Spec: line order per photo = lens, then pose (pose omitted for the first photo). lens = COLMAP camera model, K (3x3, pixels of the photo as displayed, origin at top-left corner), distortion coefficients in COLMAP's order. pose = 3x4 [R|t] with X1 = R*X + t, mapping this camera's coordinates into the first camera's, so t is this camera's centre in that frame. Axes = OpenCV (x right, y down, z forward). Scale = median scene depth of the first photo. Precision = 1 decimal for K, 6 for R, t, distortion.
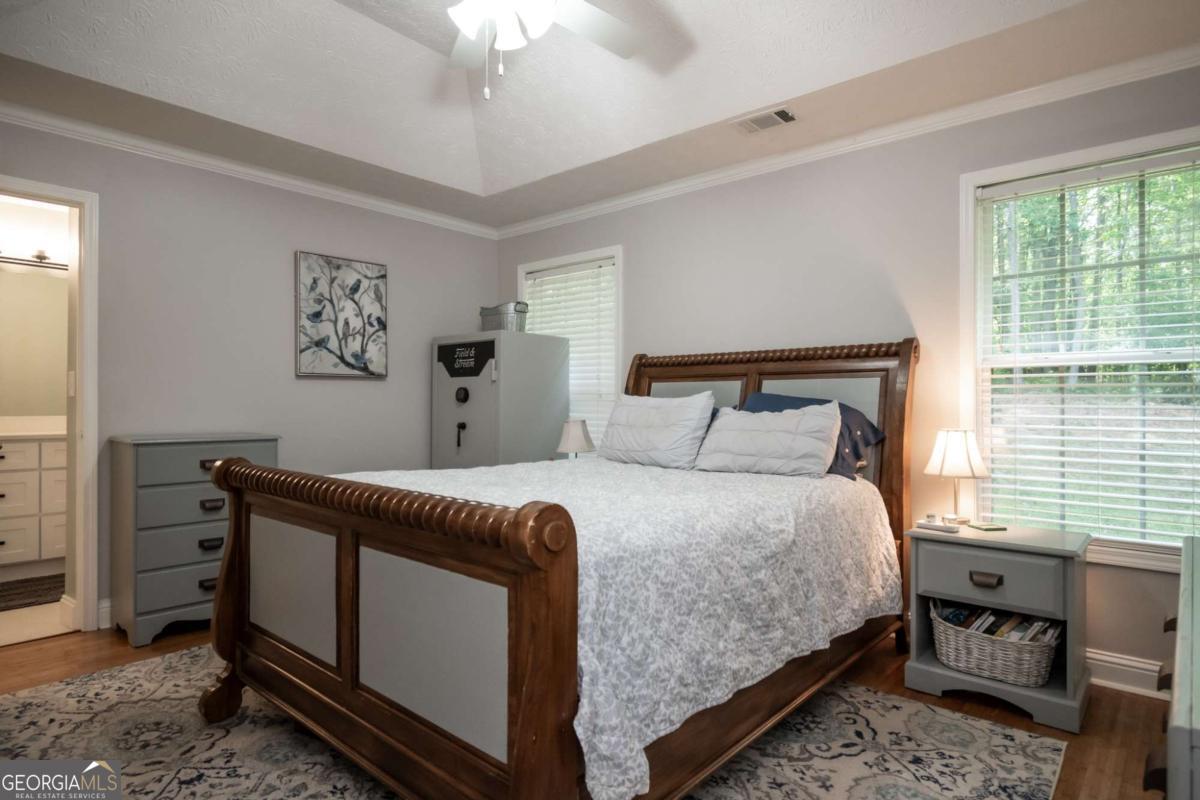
lens RADIAL K [[644.8, 0, 600.0], [0, 644.8, 400.0], [0, 0, 1]] dist [0.039402, -0.018315]
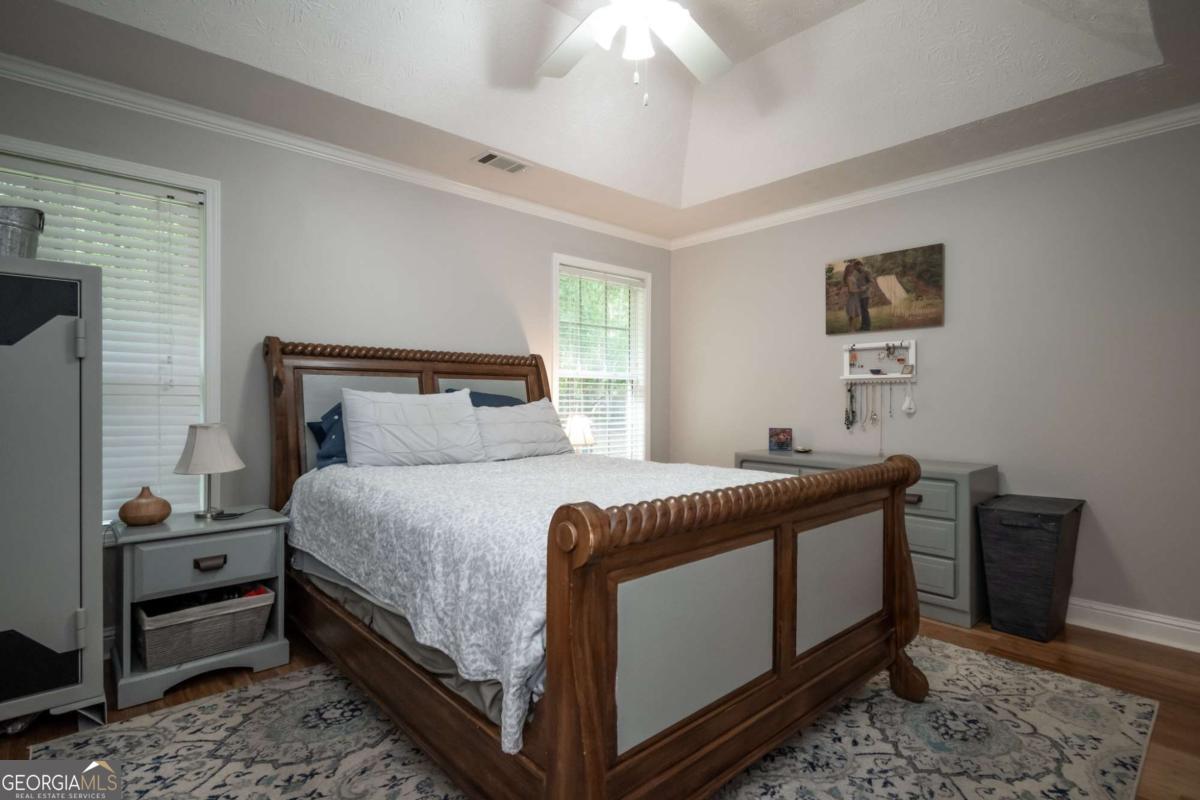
lens RADIAL K [[590.2, 0, 600.0], [0, 590.2, 400.0], [0, 0, 1]] dist [0.003997, 0.000495]
pose [[0.123454, -0.003269, 0.992345, -0.826288], [-0.004714, 0.999981, 0.003881, 0.000027], [-0.992339, -0.005157, 0.123436, 0.713414]]
